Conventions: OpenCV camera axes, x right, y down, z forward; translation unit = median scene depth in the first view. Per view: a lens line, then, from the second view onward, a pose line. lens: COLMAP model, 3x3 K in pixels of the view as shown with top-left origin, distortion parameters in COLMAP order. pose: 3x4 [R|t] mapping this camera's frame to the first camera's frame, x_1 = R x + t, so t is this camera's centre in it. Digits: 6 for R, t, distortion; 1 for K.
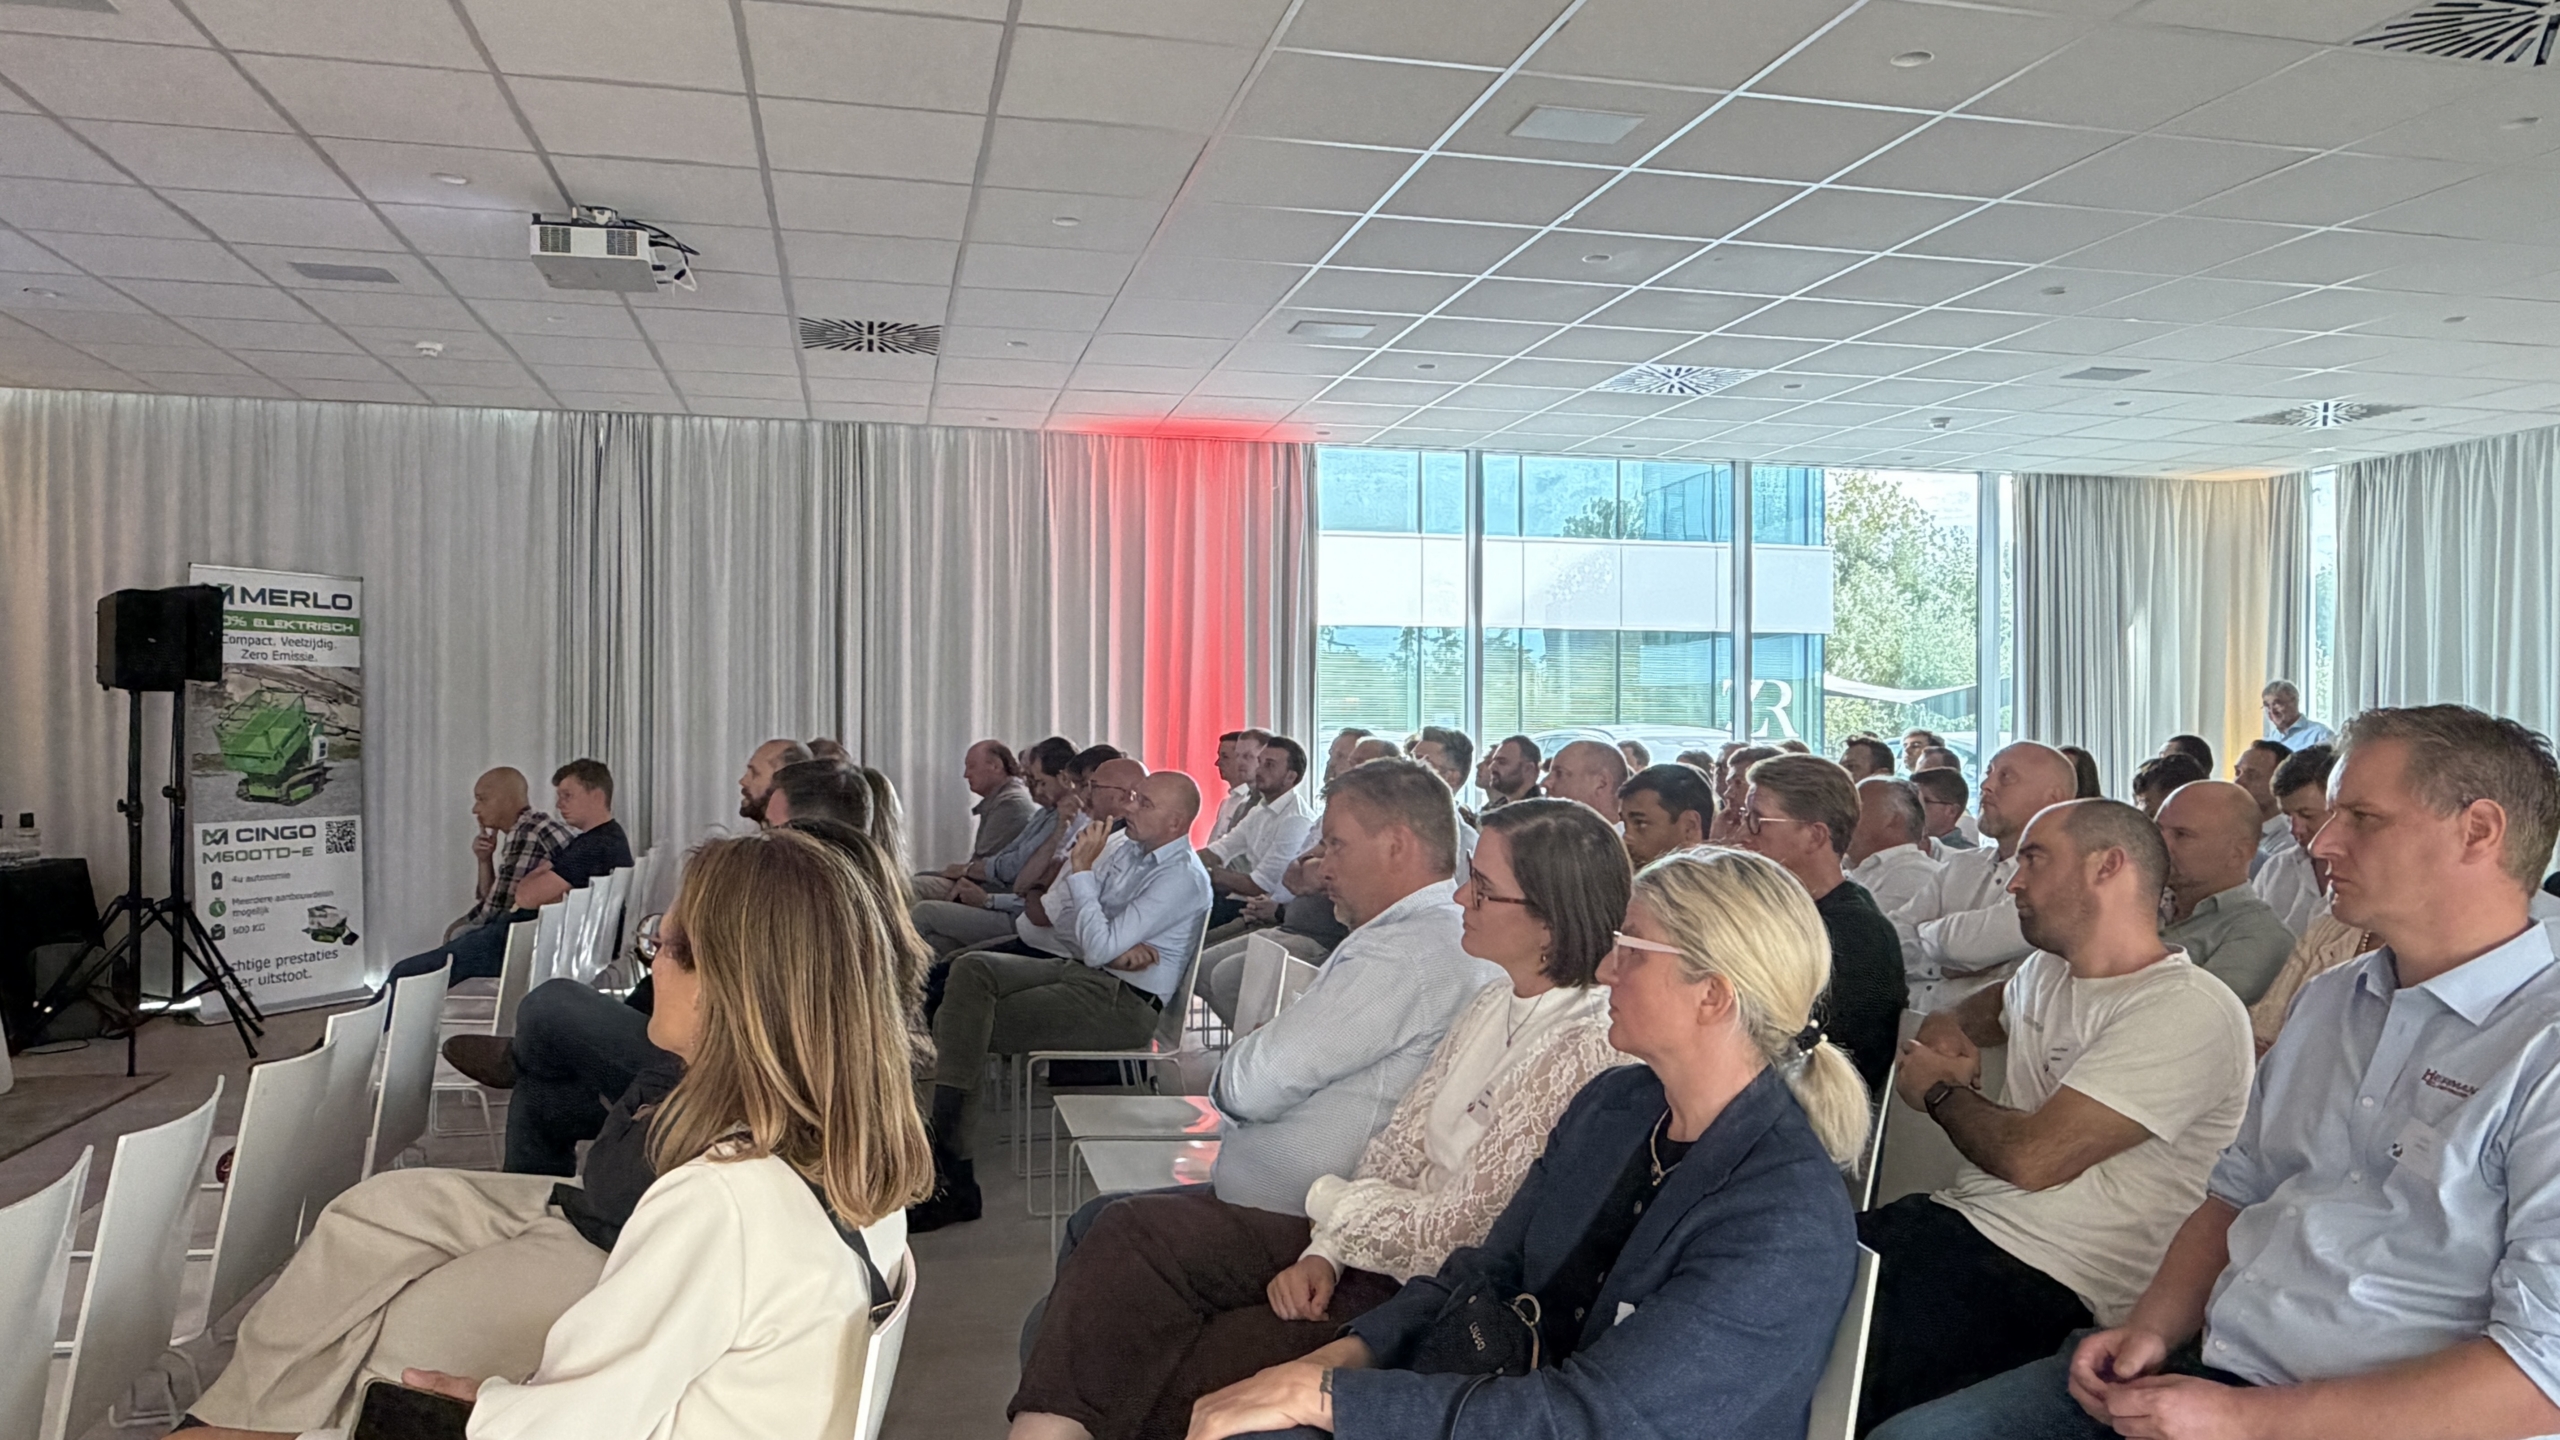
lens RADIAL K [[1626.8, 0, 1280.0], [0, 1626.8, 720.0], [0, 0, 1]] dist [-0.001386, -0.000924]
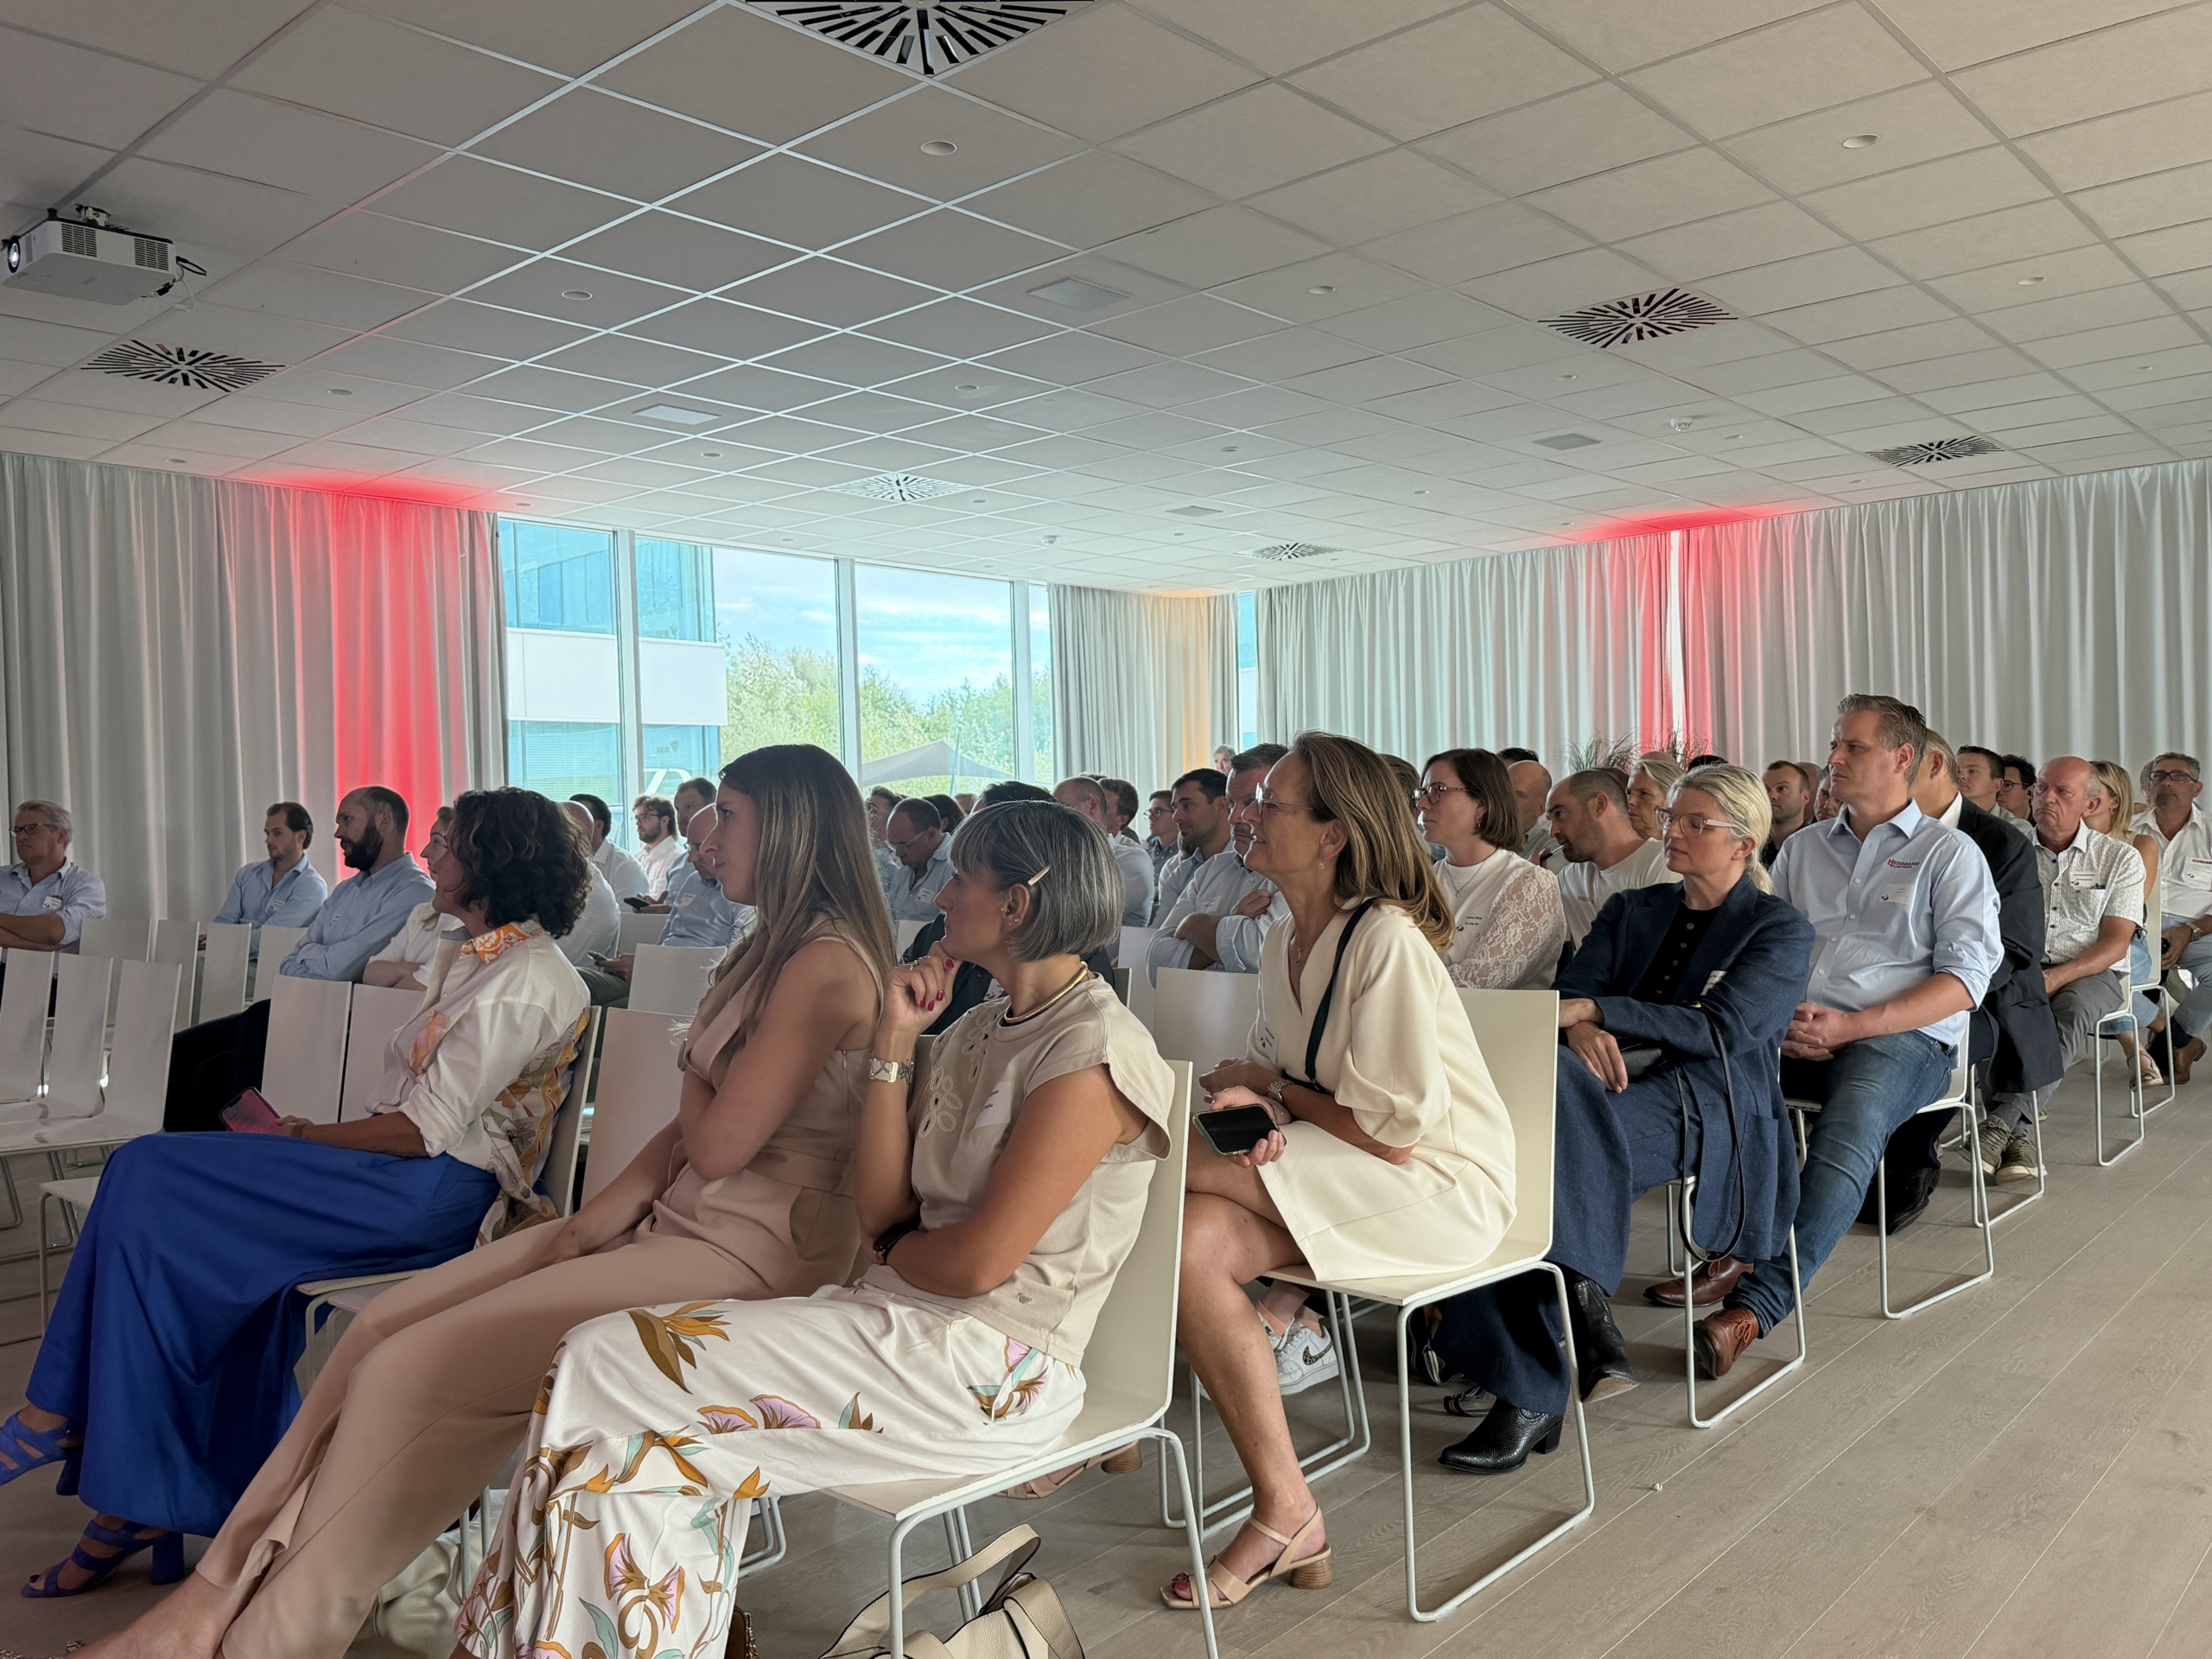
lens RADIAL K [[1691.7, 0, 1106.0], [0, 1691.7, 829.5], [0, 0, 1]] dist [-0.000684, 0.001795]
pose [[0.812637, -0.031683, 0.581909, -0.284055], [0.030980, 0.999458, 0.011153, 0.020957], [-0.581946, 0.008964, 0.813178, -0.050997]]
